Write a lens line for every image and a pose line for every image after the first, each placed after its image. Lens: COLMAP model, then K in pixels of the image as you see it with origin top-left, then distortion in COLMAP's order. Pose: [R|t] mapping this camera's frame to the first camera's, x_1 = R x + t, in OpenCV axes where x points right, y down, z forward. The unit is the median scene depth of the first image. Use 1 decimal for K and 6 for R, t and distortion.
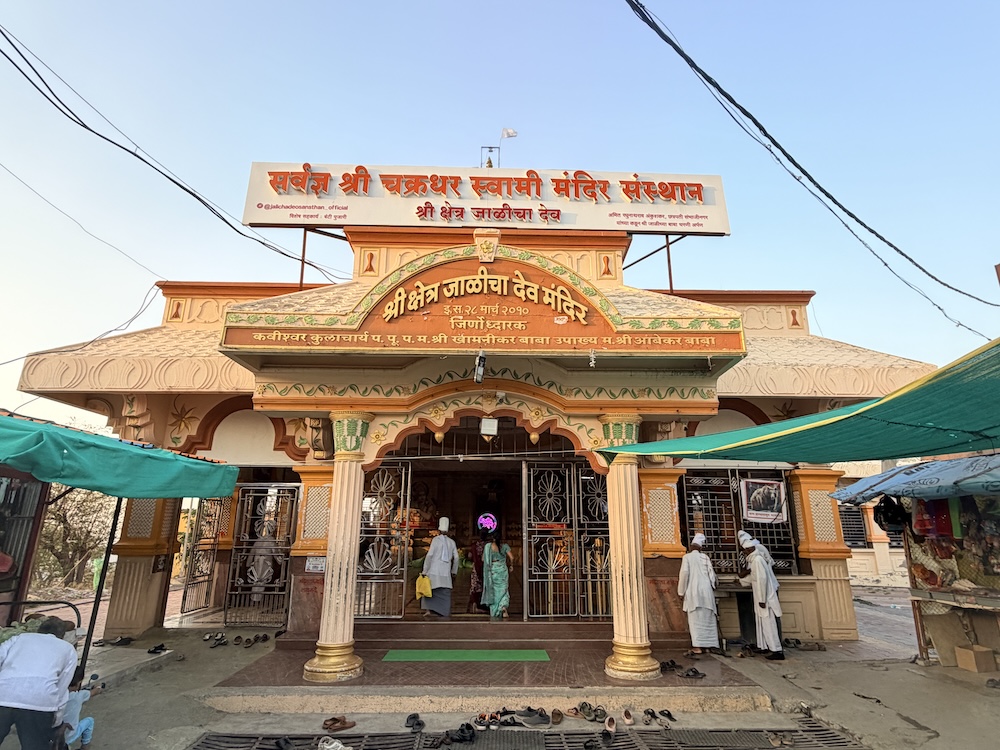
lens RADIAL K [[536.9, 0, 496.9], [0, 536.9, 375.9], [0, 0, 1]] dist [-0.000241, 0.002965]
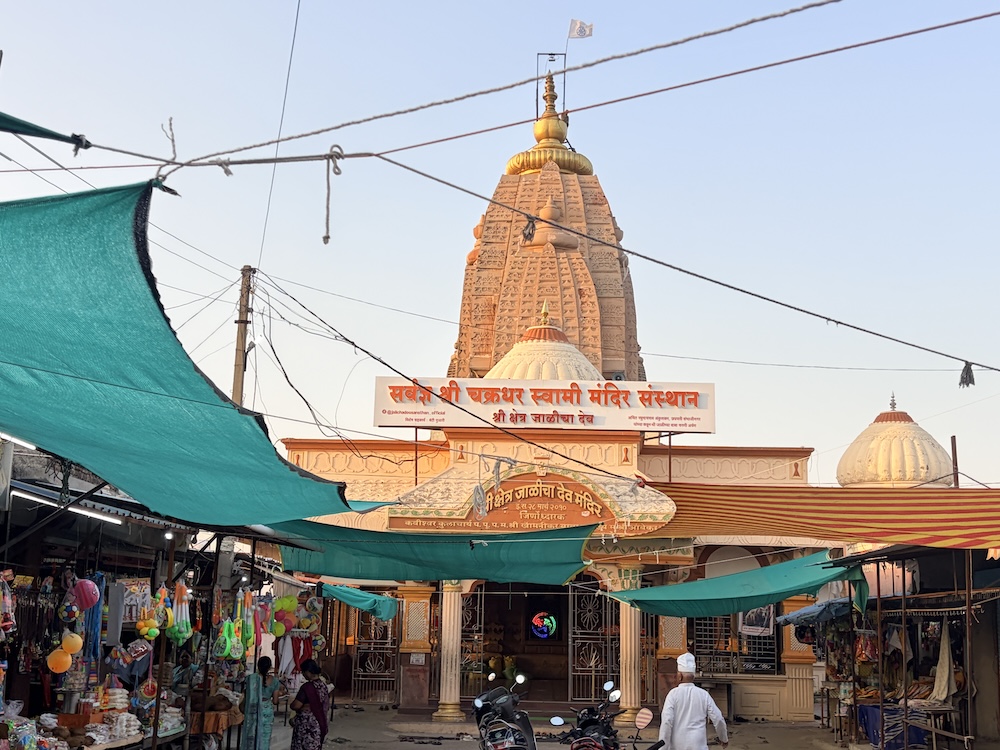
lens RADIAL K [[1265.3, 0, 499.6], [0, 1265.3, 378.9], [0, 0, 1]] dist [0.140756, 0.000000]
pose [[0.998407, 0.005515, -0.056145, 0.056683], [-0.000687, 0.996324, 0.085660, -0.688759], [0.056411, -0.085485, 0.994741, -2.329889]]
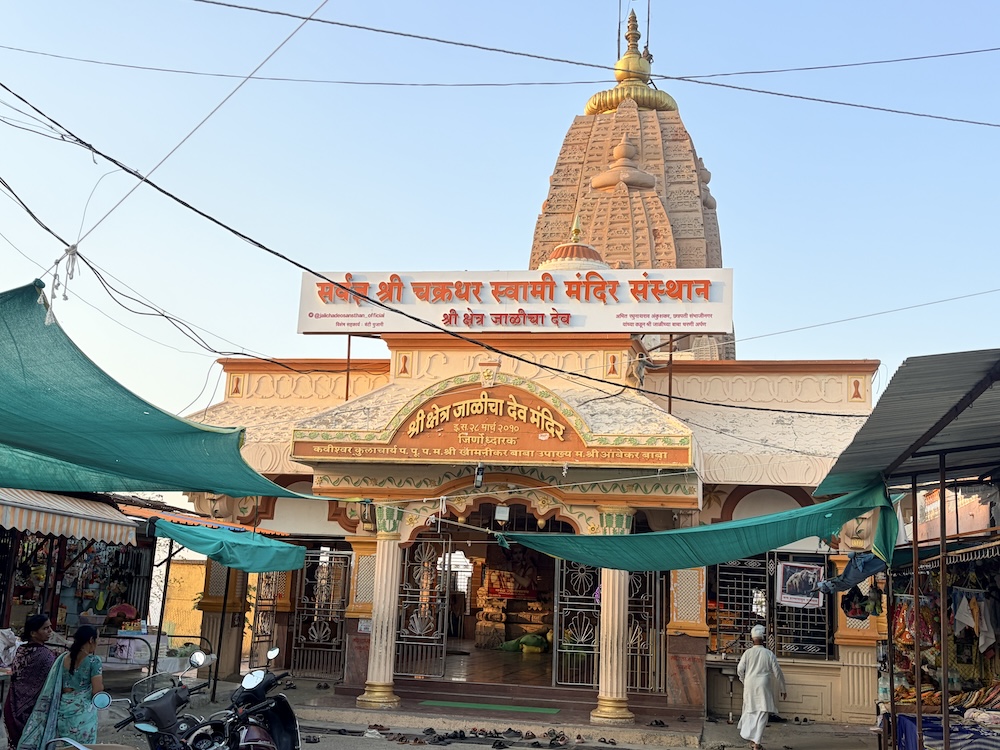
lens RADIAL K [[1094.4, 0, 500.9], [0, 1094.4, 373.8], [0, 0, 1]] dist [0.101156, 0.000000]
pose [[0.975569, -0.004857, -0.219641, 0.465625], [0.020630, 0.997364, 0.069573, -0.343202], [0.218724, -0.072404, 0.973097, -1.194558]]
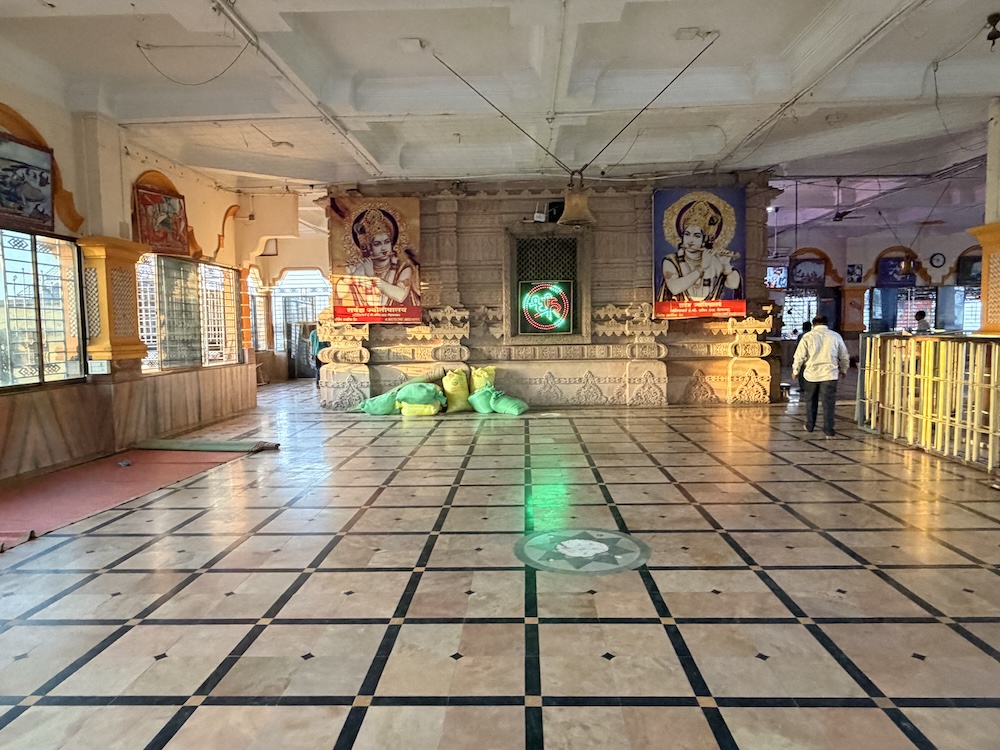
lens RADIAL K [[649.0, 0, 502.9], [0, 649.0, 374.8], [0, 0, 1]] dist [-0.001999, 0.005673]
pose [[0.998527, -0.019689, -0.050553, -0.076021], [0.036016, 0.937442, 0.346273, 0.429637], [0.040573, -0.347584, 0.936771, 1.476667]]
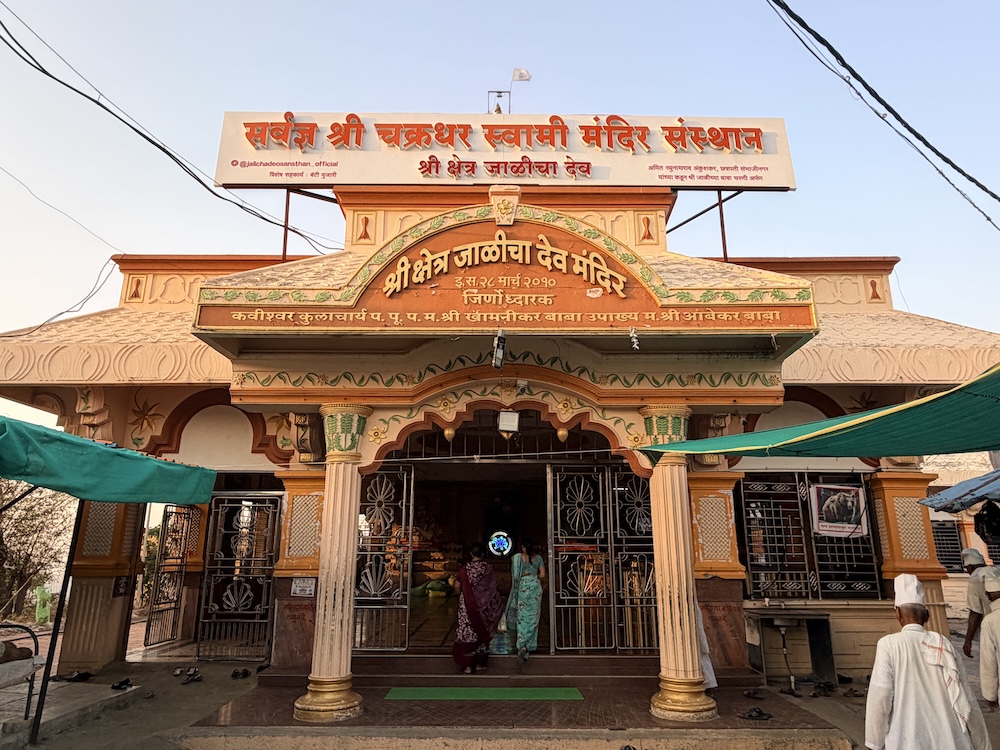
lens RADIAL K [[649.0, 0, 492.6], [0, 649.0, 369.9], [0, 0, 1]] dist [-0.001999, 0.005673]
pose [[0.999717, -0.008537, -0.022201, -0.014728], [0.008572, 0.999962, 0.001453, 0.011151], [0.022188, -0.001642, 0.999752, -0.014281]]
